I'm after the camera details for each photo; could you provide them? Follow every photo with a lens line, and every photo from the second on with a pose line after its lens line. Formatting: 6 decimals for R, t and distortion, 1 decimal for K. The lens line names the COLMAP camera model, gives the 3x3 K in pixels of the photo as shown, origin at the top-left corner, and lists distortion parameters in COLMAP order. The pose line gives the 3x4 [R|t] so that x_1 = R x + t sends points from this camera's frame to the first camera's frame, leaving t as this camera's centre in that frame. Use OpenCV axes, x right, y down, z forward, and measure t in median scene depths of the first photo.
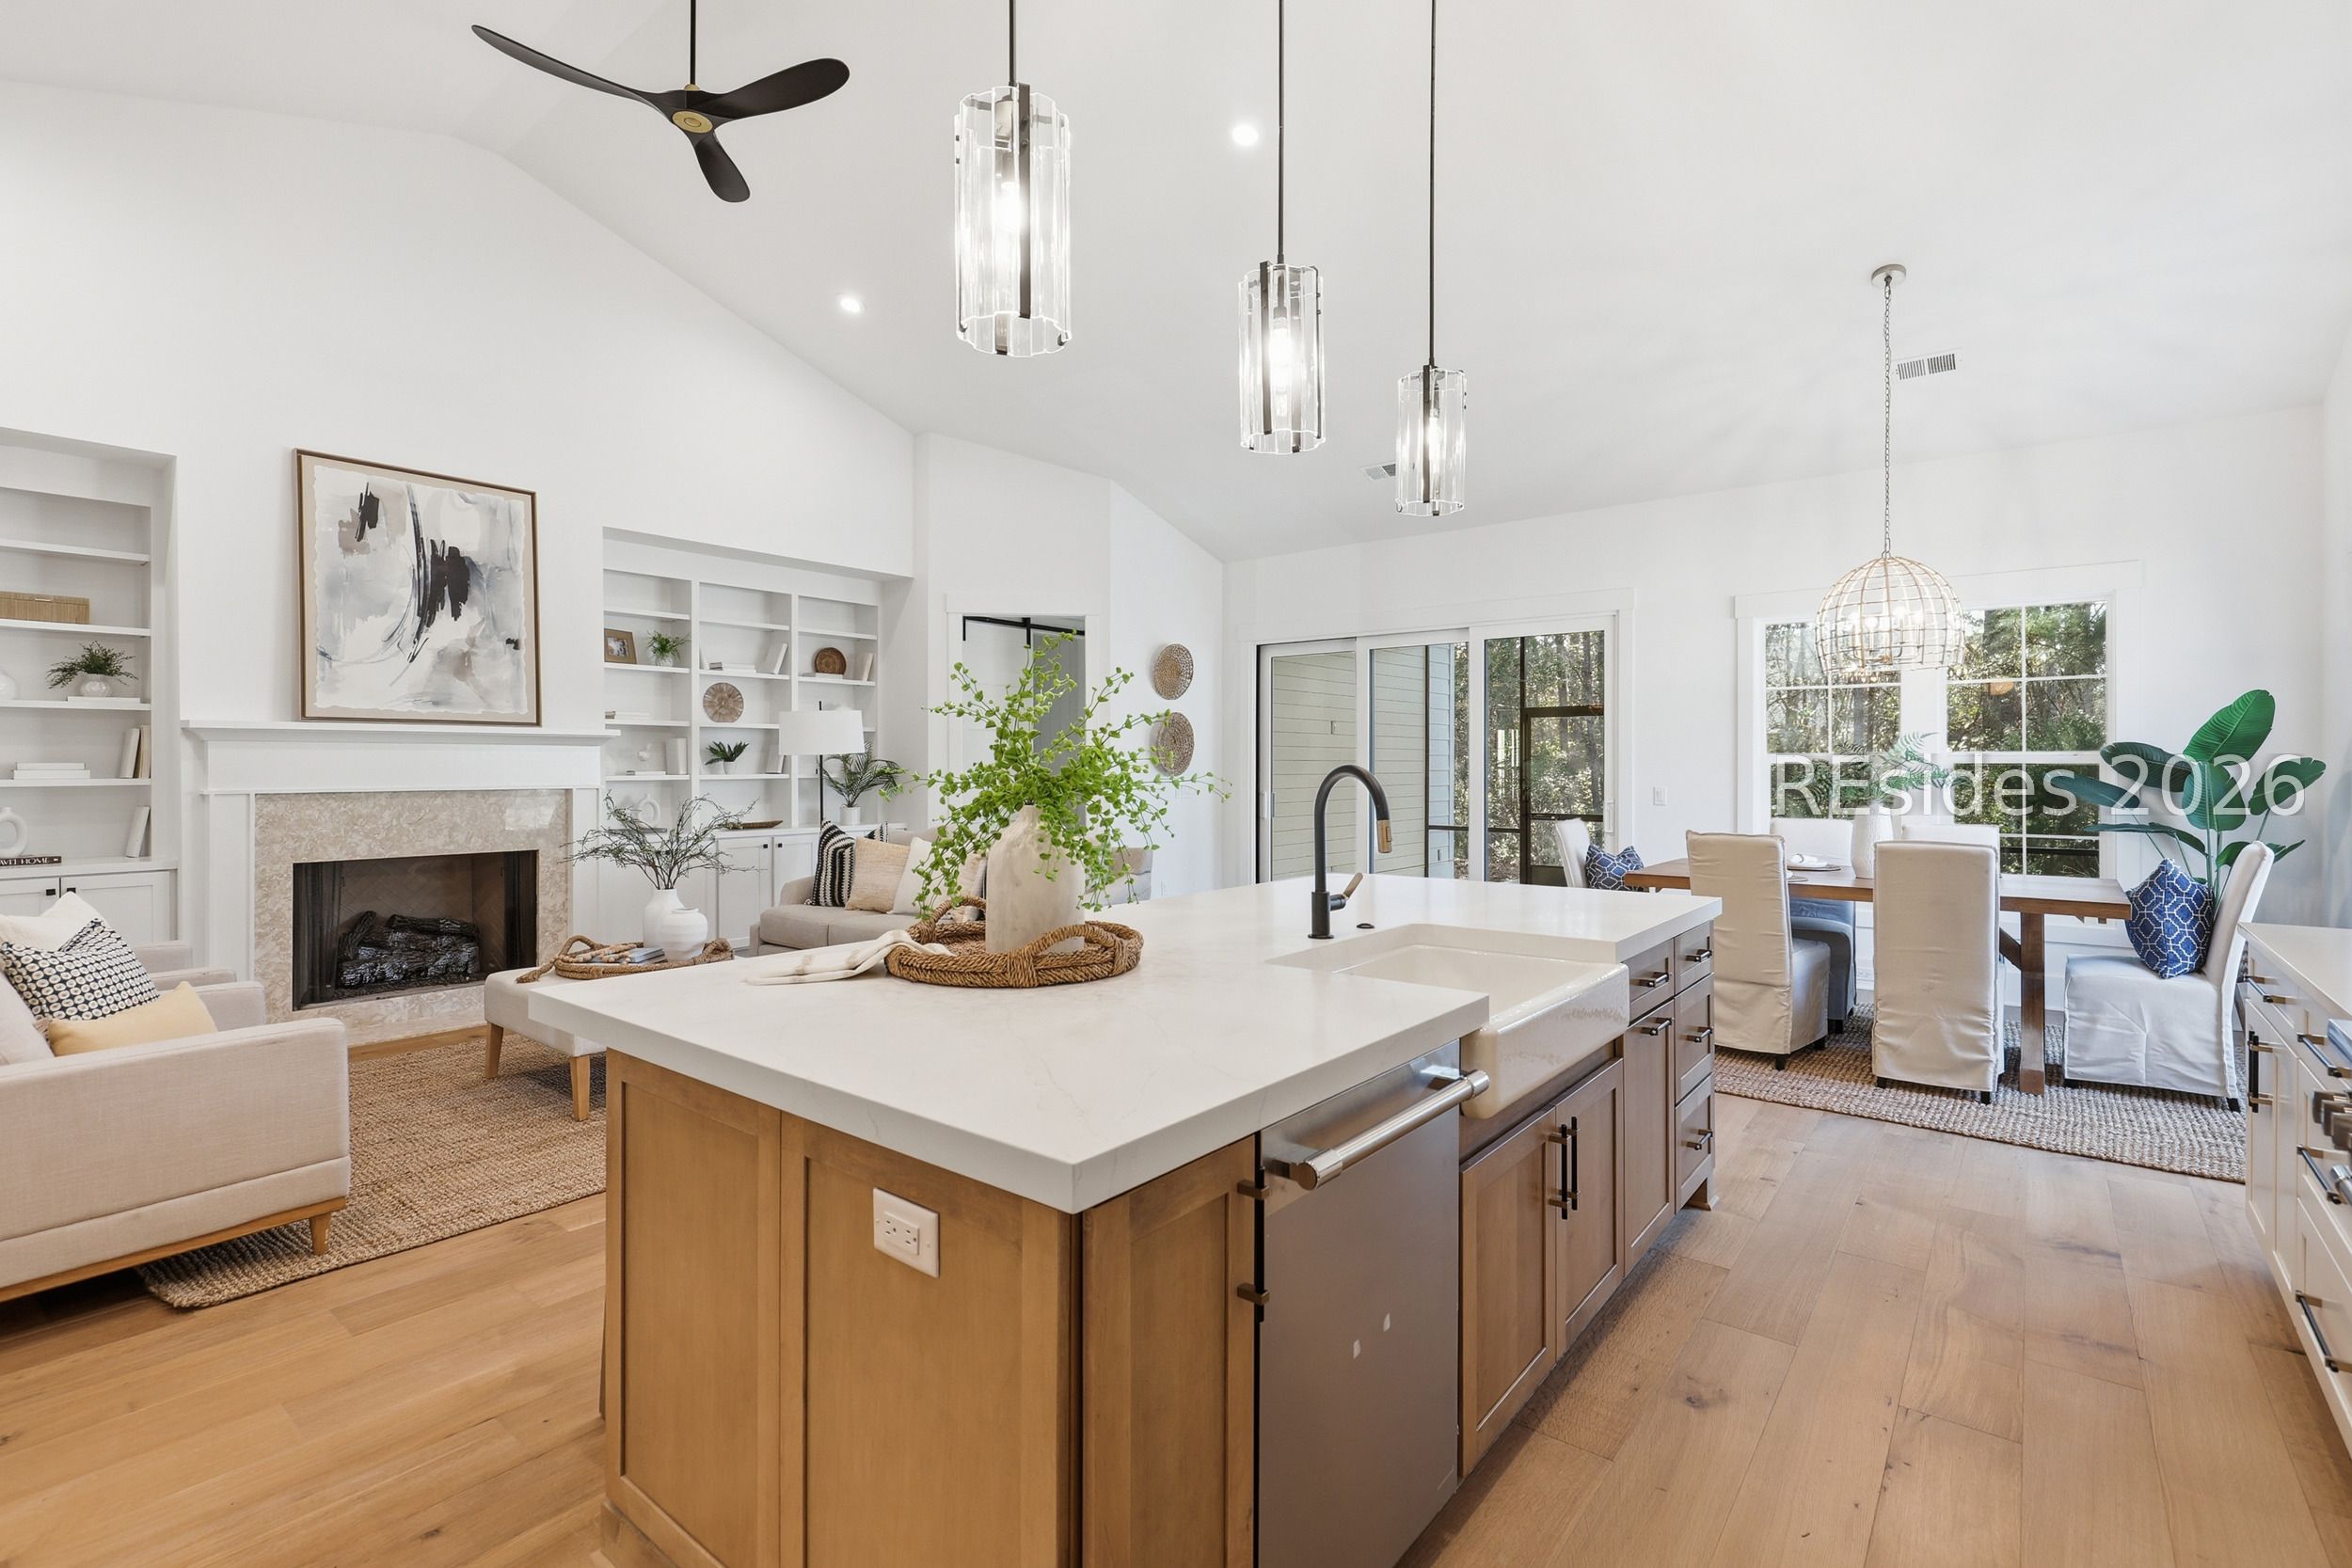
lens RADIAL K [[1073.4, 0, 1171.8], [0, 1073.4, 767.1], [0, 0, 1]] dist [0.001178, -0.000470]
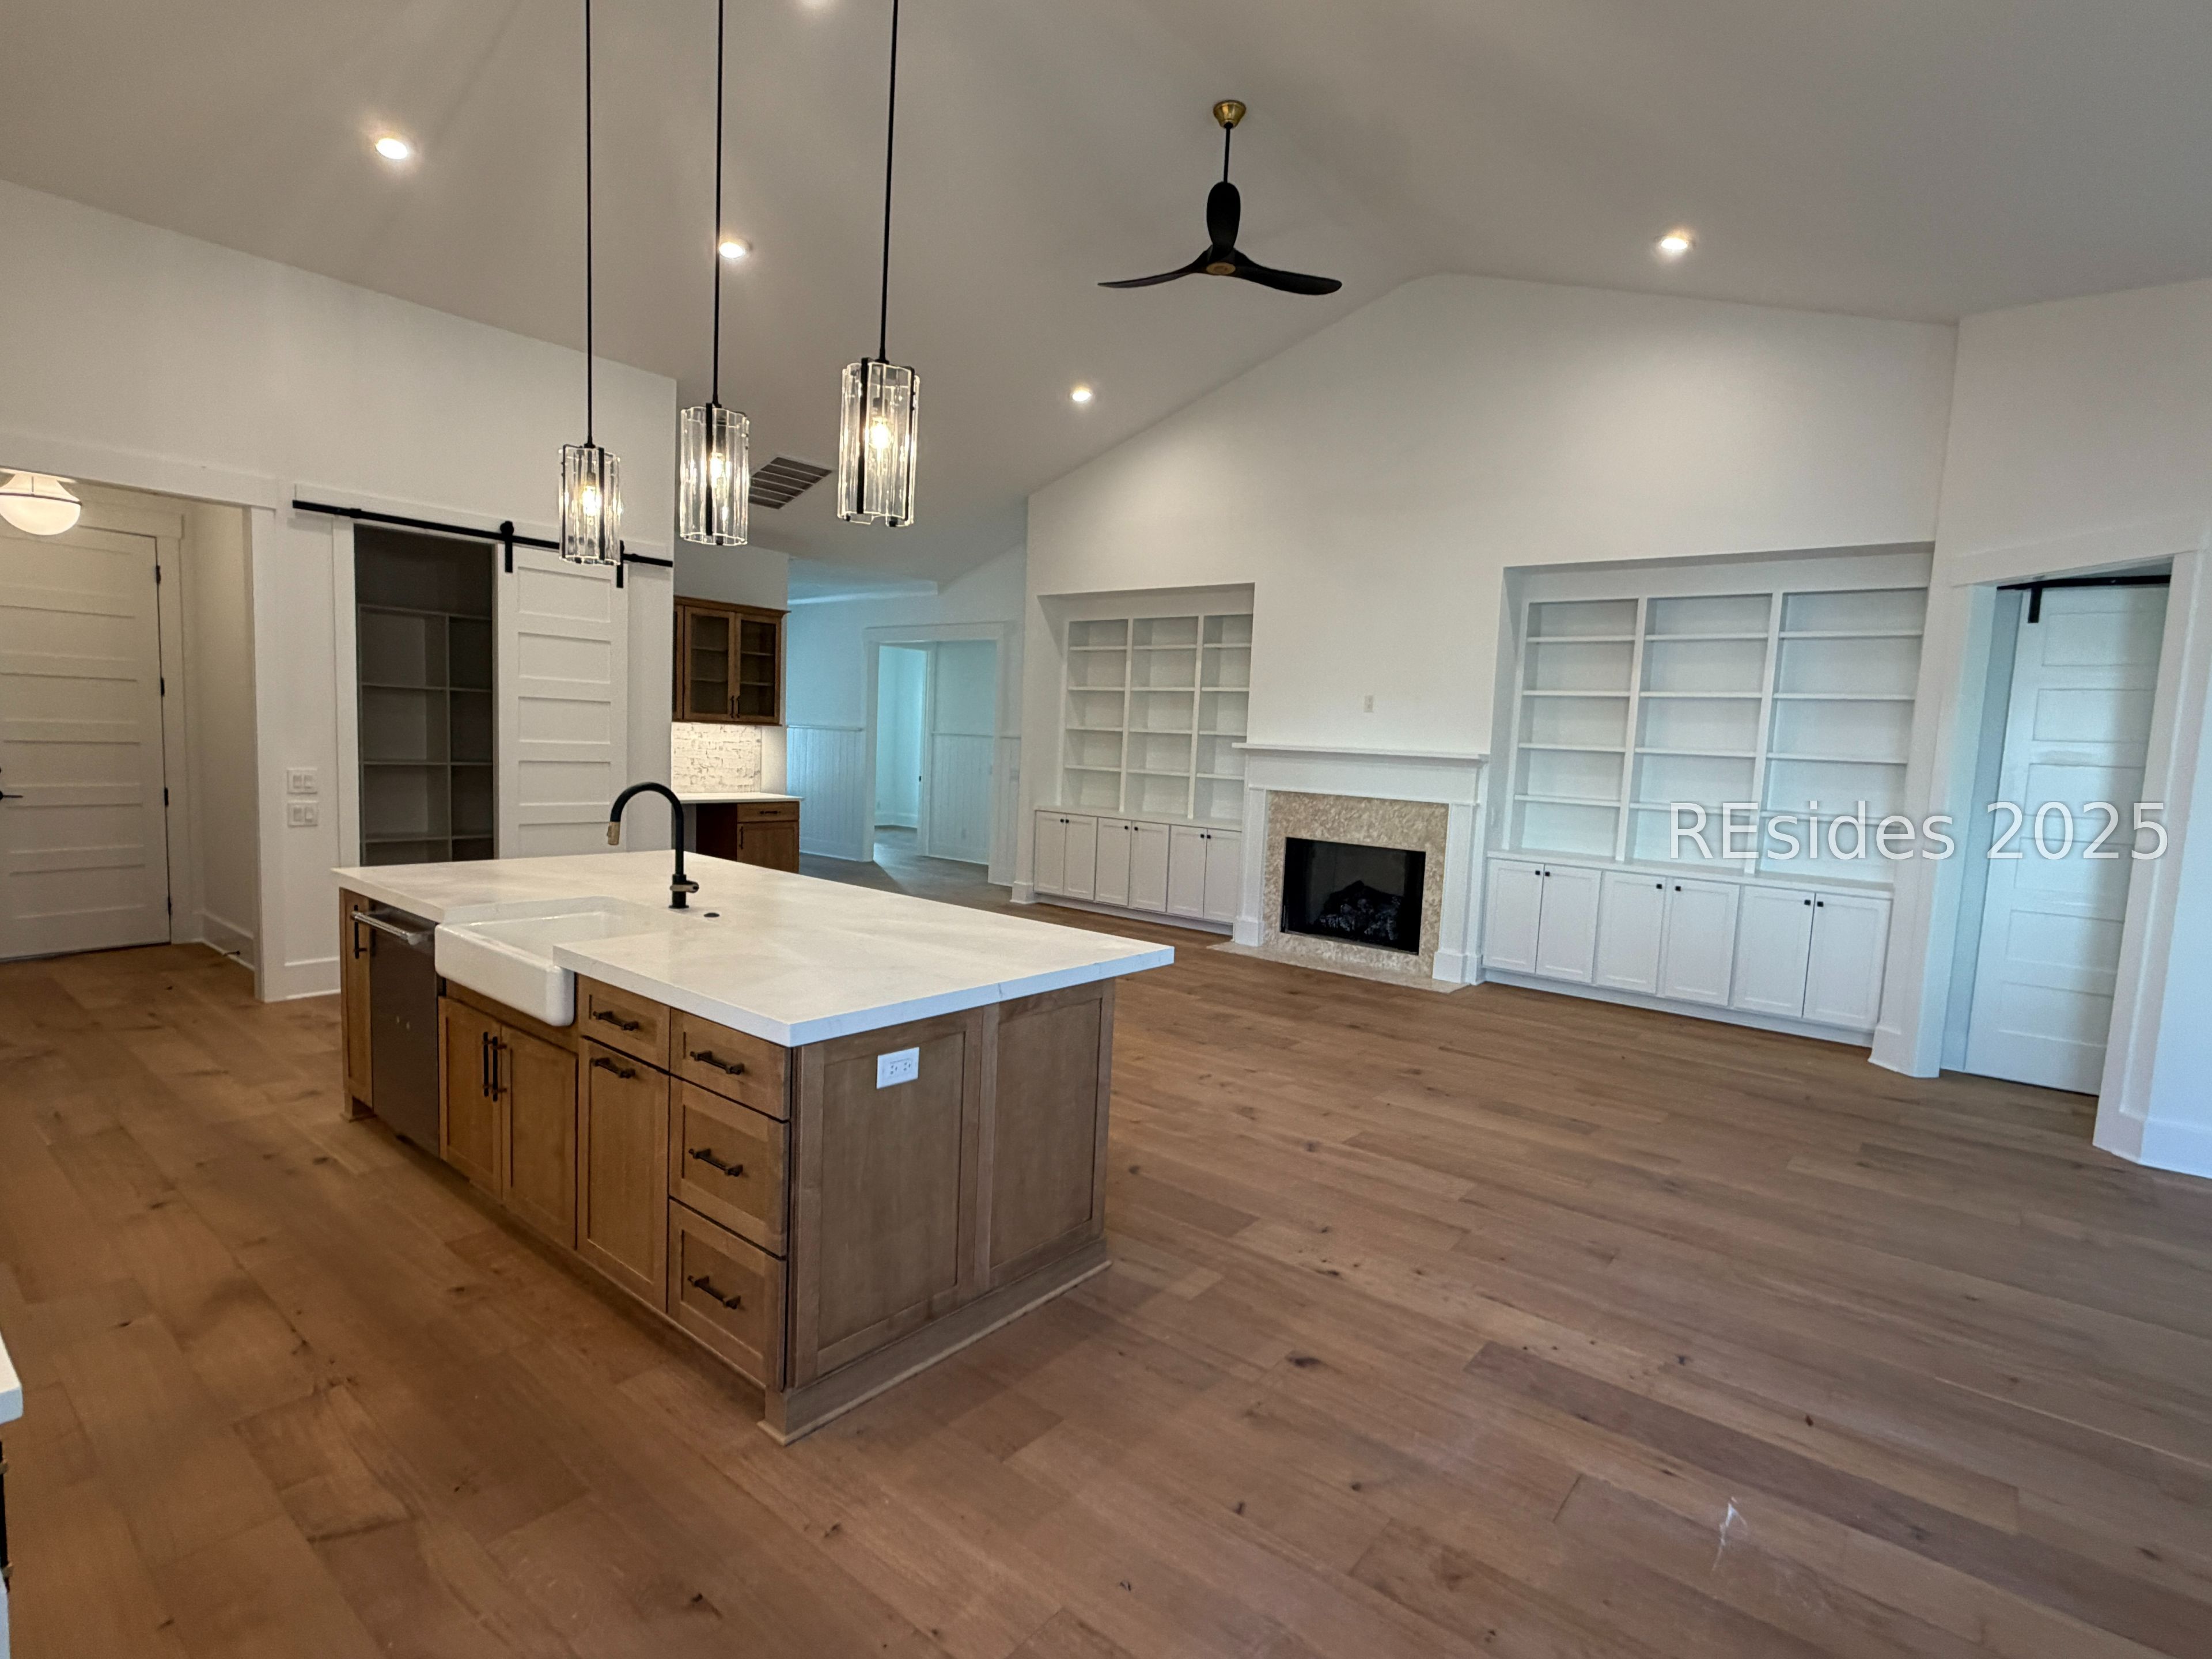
lens RADIAL K [[1099.6, 0, 1102.2], [0, 1099.6, 840.5], [0, 0, 1]] dist [-0.004639, -0.000717]
pose [[-0.009533, 0.094476, -0.995482, 0.686859], [-0.046408, 0.994412, 0.094819, -0.038493], [0.998877, 0.047102, -0.005096, 0.688032]]
